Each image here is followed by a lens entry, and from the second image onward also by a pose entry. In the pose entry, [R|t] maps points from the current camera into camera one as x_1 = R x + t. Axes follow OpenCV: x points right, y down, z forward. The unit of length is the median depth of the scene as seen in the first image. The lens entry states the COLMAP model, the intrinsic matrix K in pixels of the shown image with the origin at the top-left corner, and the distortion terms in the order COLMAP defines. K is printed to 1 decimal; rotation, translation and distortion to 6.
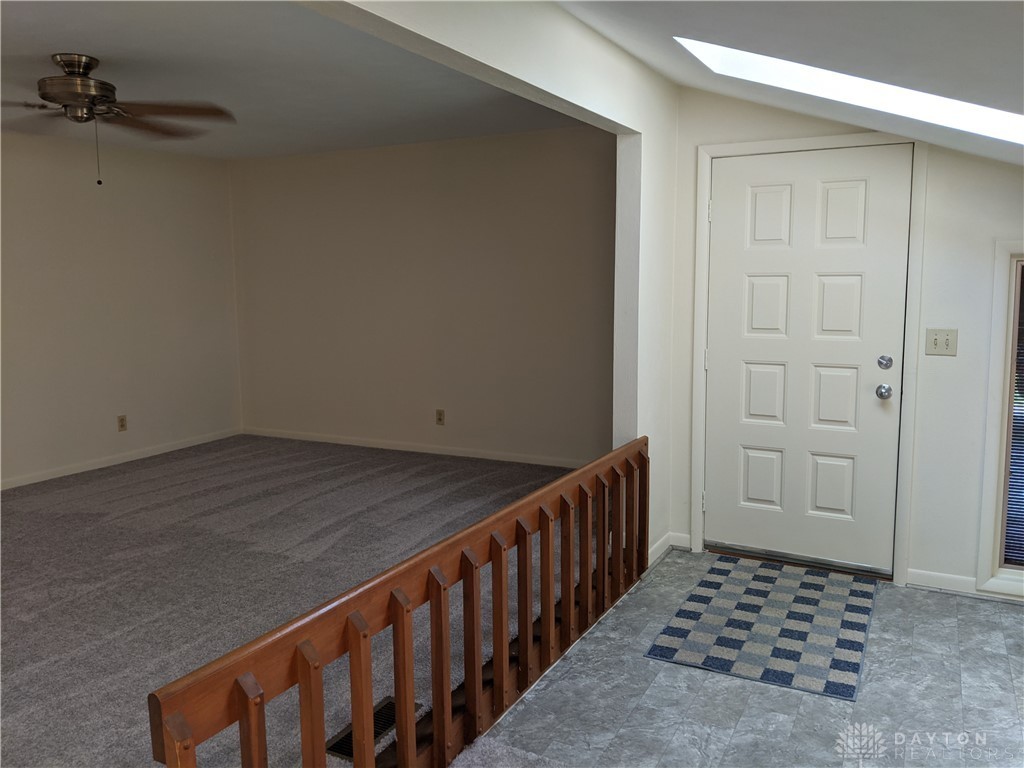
lens RADIAL K [[818.8, 0, 514.2], [0, 818.8, 378.9], [0, 0, 1]] dist [0.051009, -0.092988]
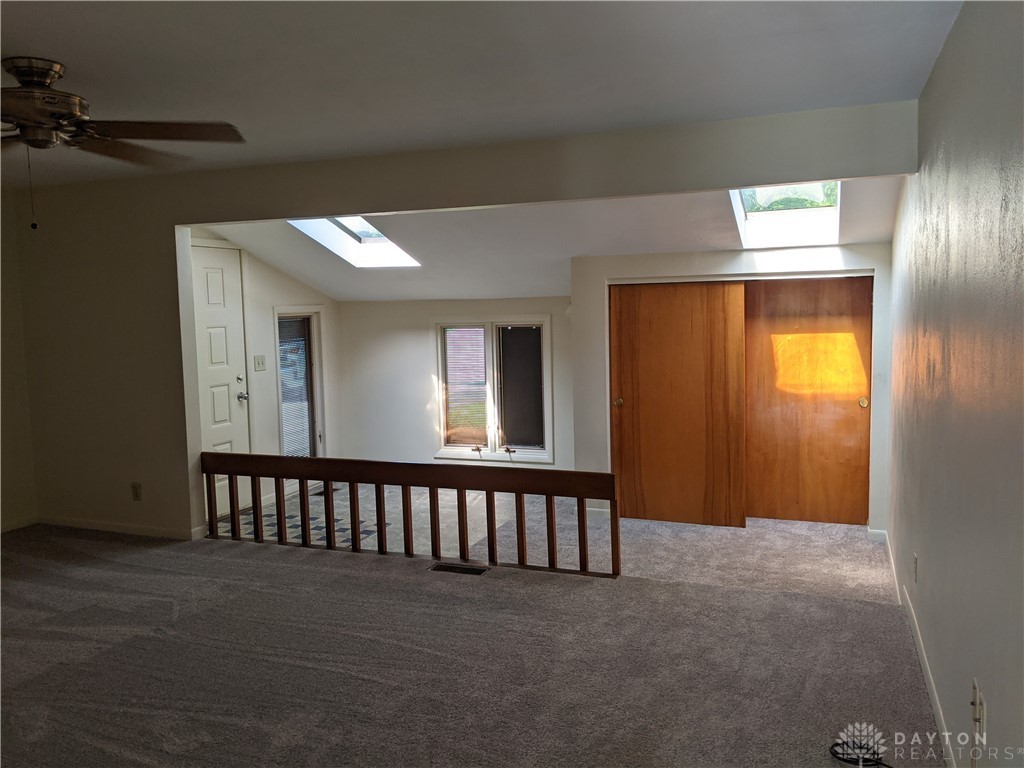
lens RADIAL K [[818.8, 0, 527.3], [0, 818.8, 359.7], [0, 0, 1]] dist [0.051009, -0.092988]
pose [[-0.123282, -0.061329, 0.990475, -1.233237], [0.155375, 0.984586, 0.080304, -0.098868], [-0.980133, 0.163795, -0.111853, 0.611271]]
